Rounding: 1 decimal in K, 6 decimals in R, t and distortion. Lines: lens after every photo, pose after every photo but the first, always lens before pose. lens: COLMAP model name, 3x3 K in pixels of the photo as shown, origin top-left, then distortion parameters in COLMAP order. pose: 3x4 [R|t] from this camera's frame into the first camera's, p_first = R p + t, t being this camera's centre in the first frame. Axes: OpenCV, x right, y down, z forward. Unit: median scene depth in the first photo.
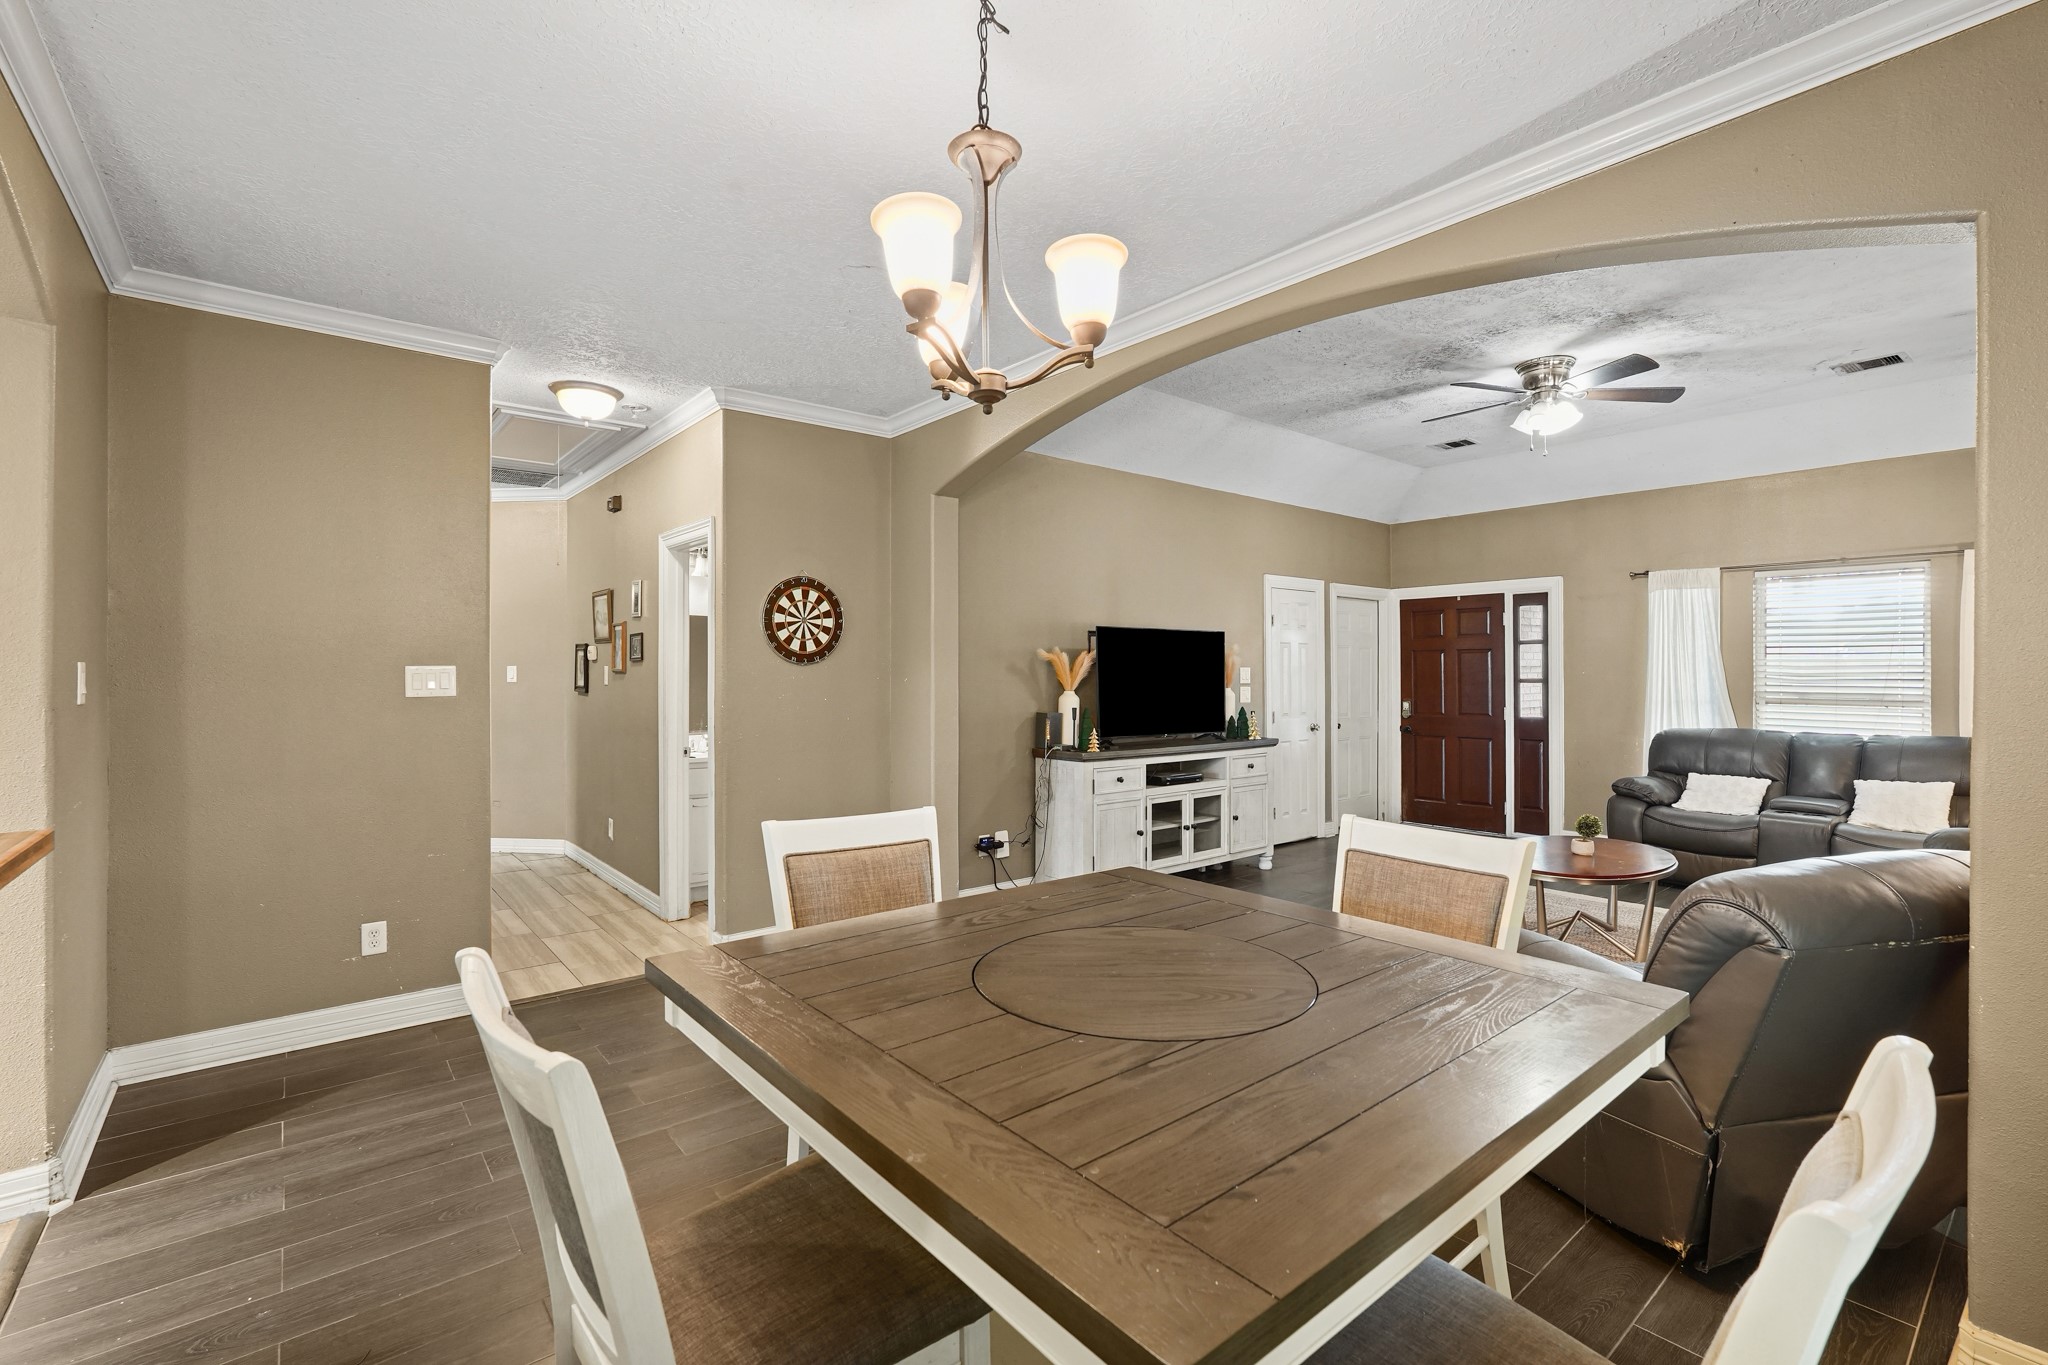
lens RADIAL K [[922.2, 0, 1022.6], [0, 922.2, 672.6], [0, 0, 1]] dist [-0.001929, 0.000502]
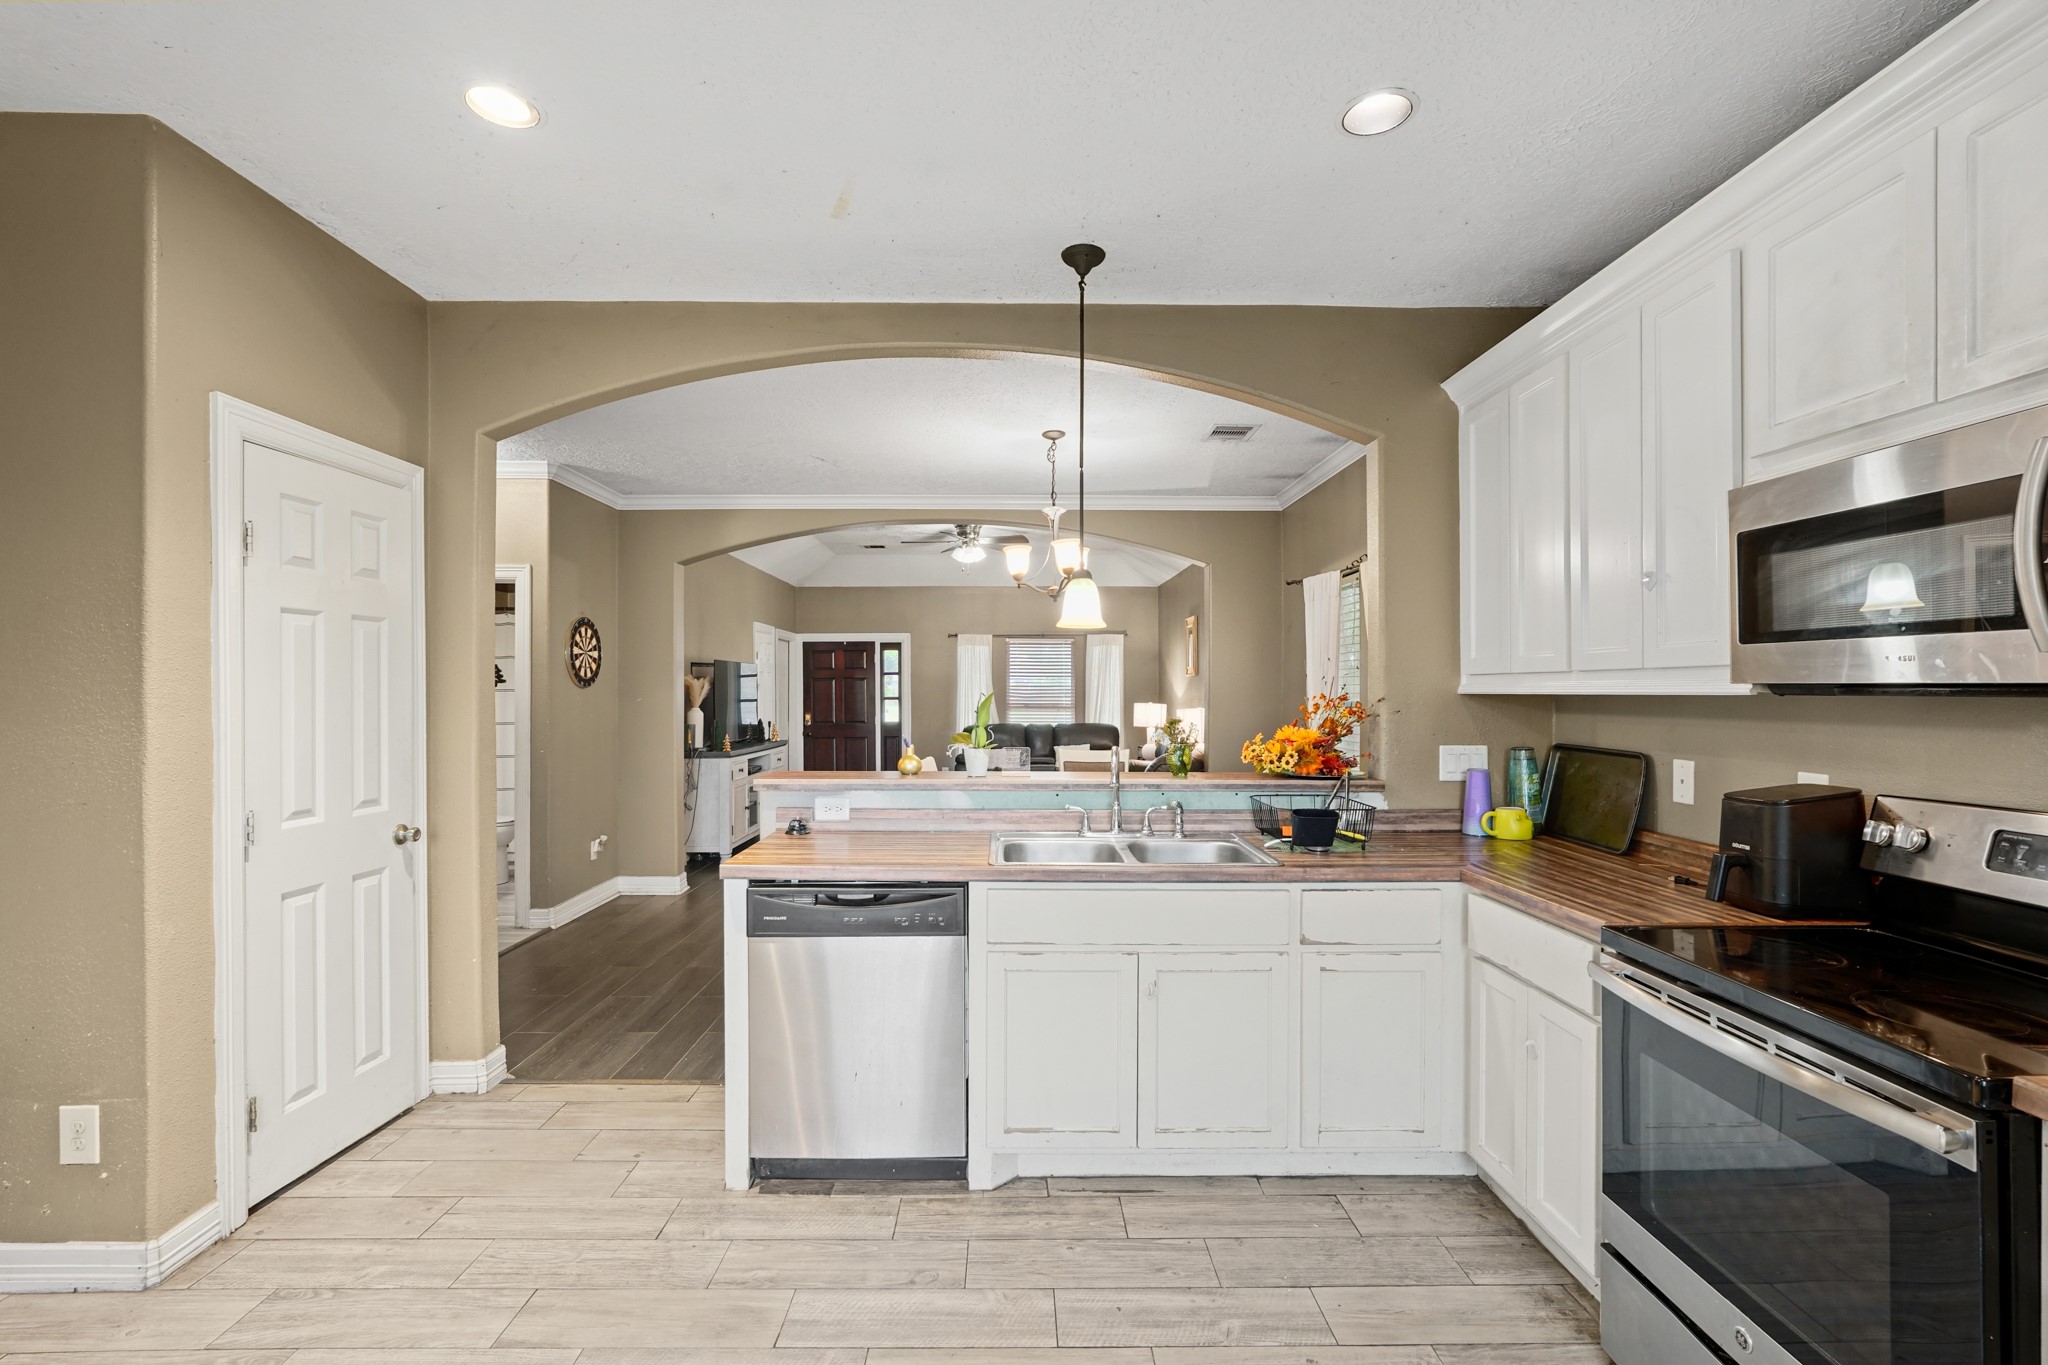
lens RADIAL K [[922.2, 0, 1036.4], [0, 922.2, 688.7], [0, 0, 1]] dist [-0.001929, 0.000502]
pose [[0.618602, 0.001204, 0.785703, -0.573962], [0.003745, 0.999983, -0.004481, 0.000421], [-0.785695, 0.005714, 0.618587, -0.173790]]
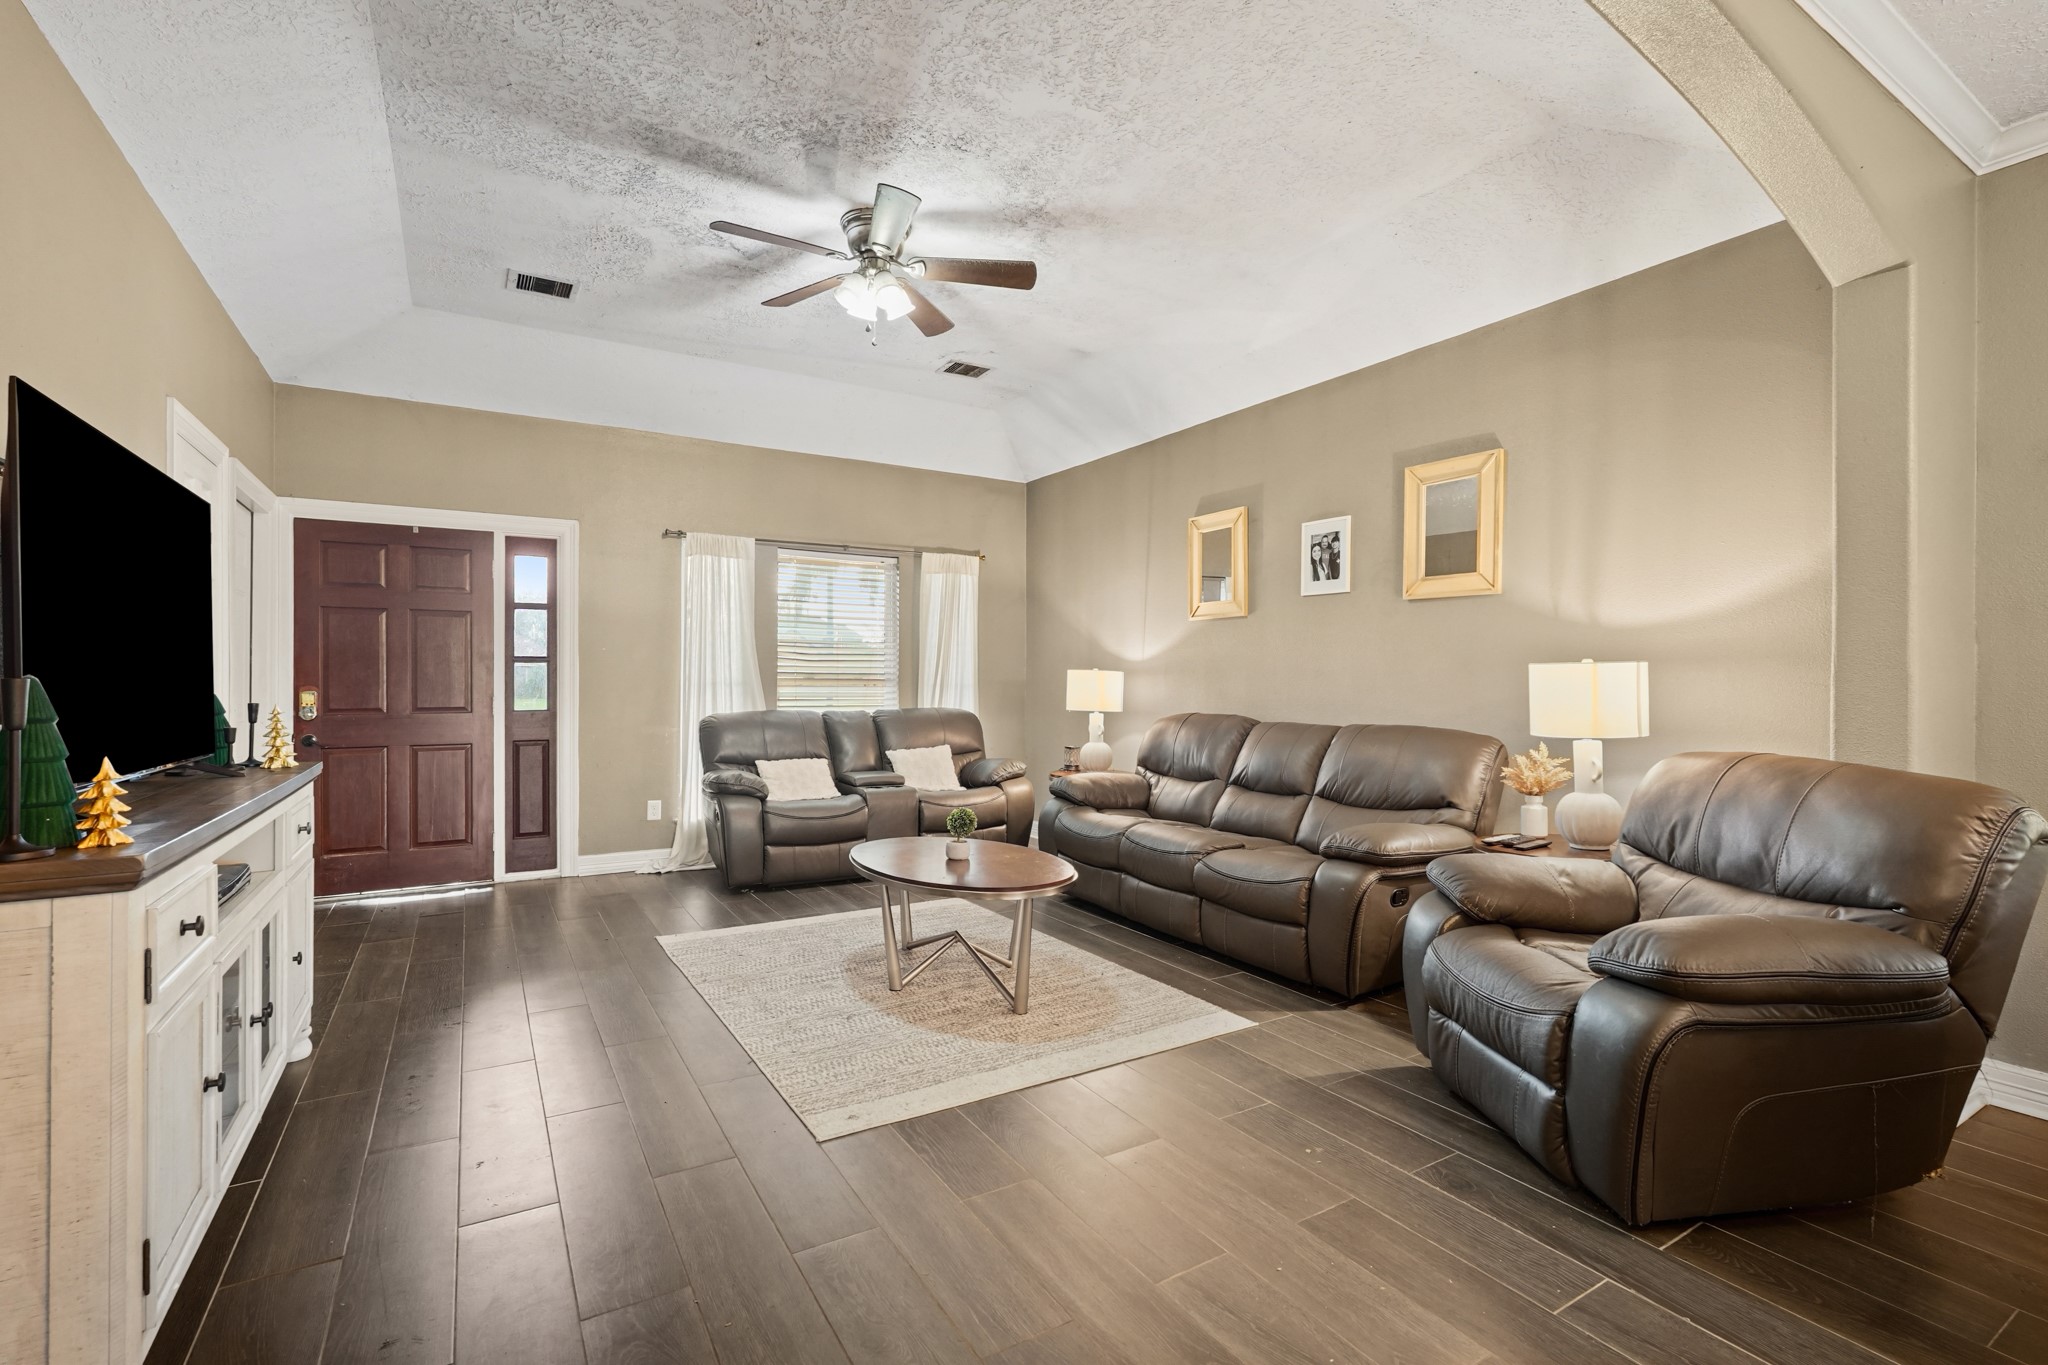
lens RADIAL K [[922.2, 0, 1014.8], [0, 922.2, 683.4], [0, 0, 1]] dist [-0.001929, 0.000502]
pose [[0.132625, 0.001942, 0.991164, -0.125317], [-0.000201, 0.999998, -0.001933, 0.032677], [-0.991166, 0.000057, 0.132625, 0.581314]]
